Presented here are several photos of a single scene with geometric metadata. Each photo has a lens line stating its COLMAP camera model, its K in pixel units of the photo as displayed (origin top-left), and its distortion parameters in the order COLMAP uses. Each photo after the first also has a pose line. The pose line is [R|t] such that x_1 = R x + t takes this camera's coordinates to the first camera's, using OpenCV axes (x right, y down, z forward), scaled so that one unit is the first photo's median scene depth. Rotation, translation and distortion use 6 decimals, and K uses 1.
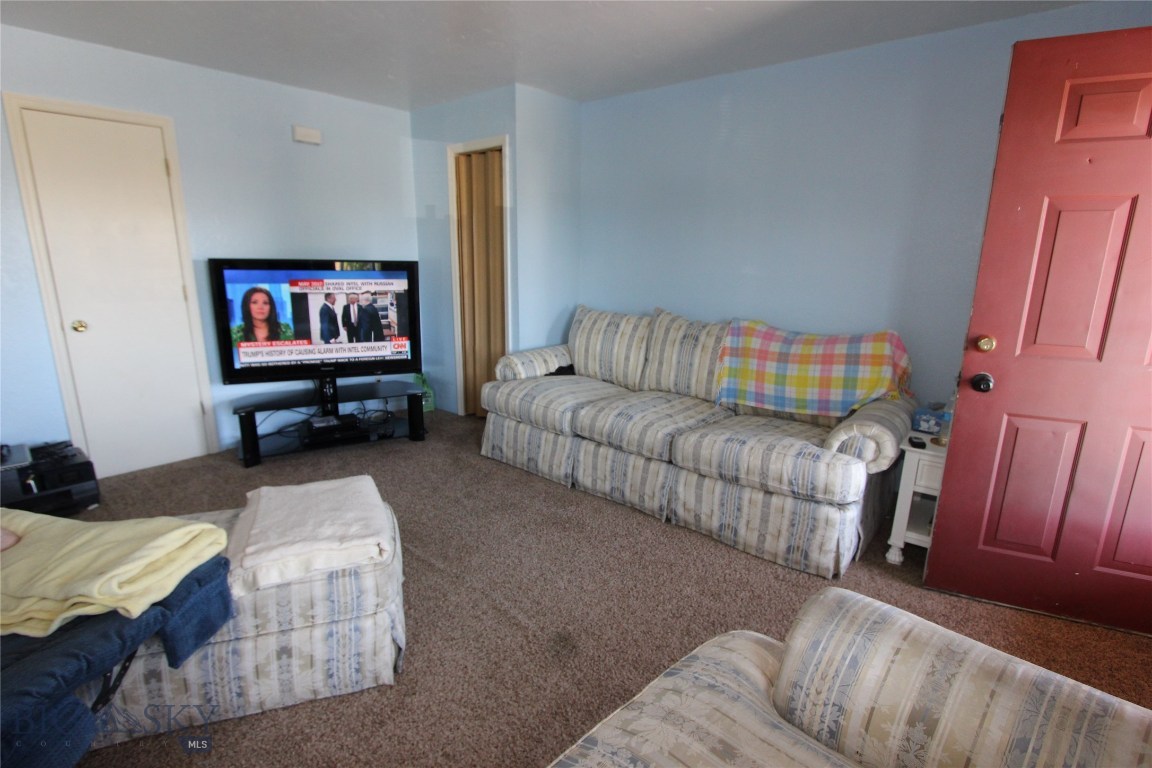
lens RADIAL K [[564.1, 0, 564.9], [0, 564.1, 382.3], [0, 0, 1]] dist [-0.016854, 0.000183]
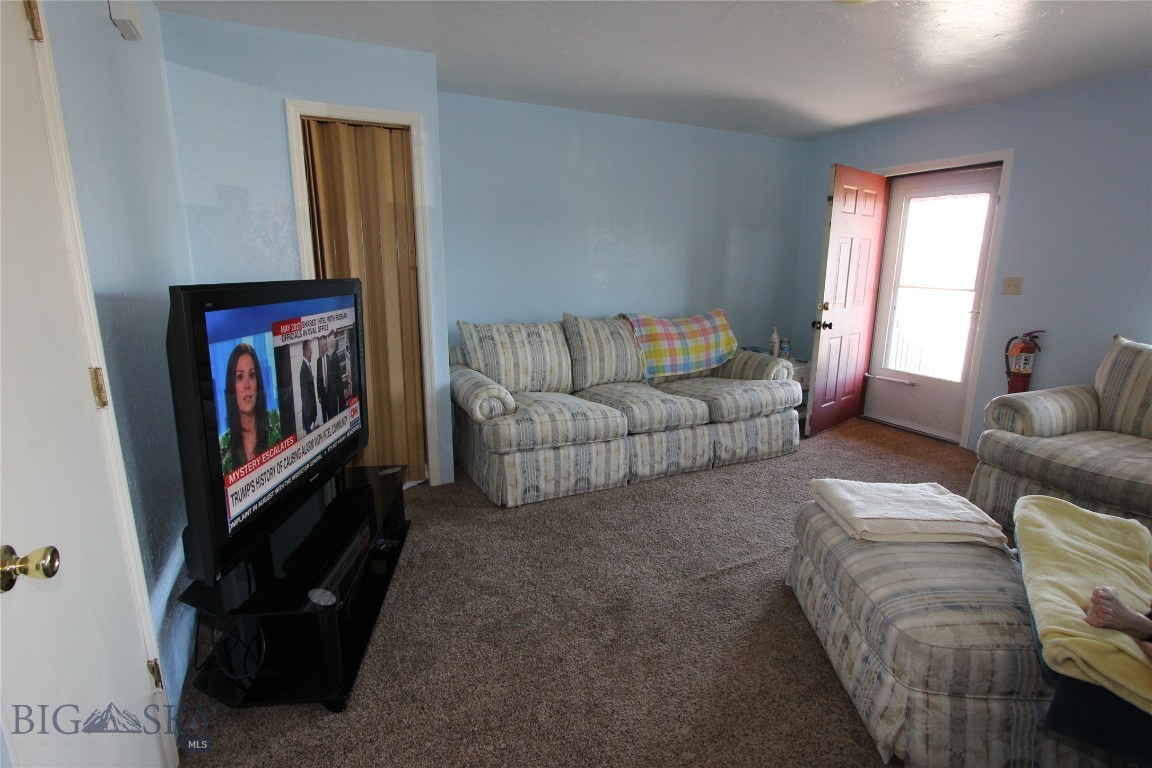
lens RADIAL K [[564.1, 0, 563.7], [0, 564.1, 388.7], [0, 0, 1]] dist [-0.016854, 0.000183]
pose [[0.392225, -0.207909, 0.896066, -0.859908], [0.210416, 0.968573, 0.132629, -0.139608], [-0.895480, 0.136526, 0.423646, 0.578312]]
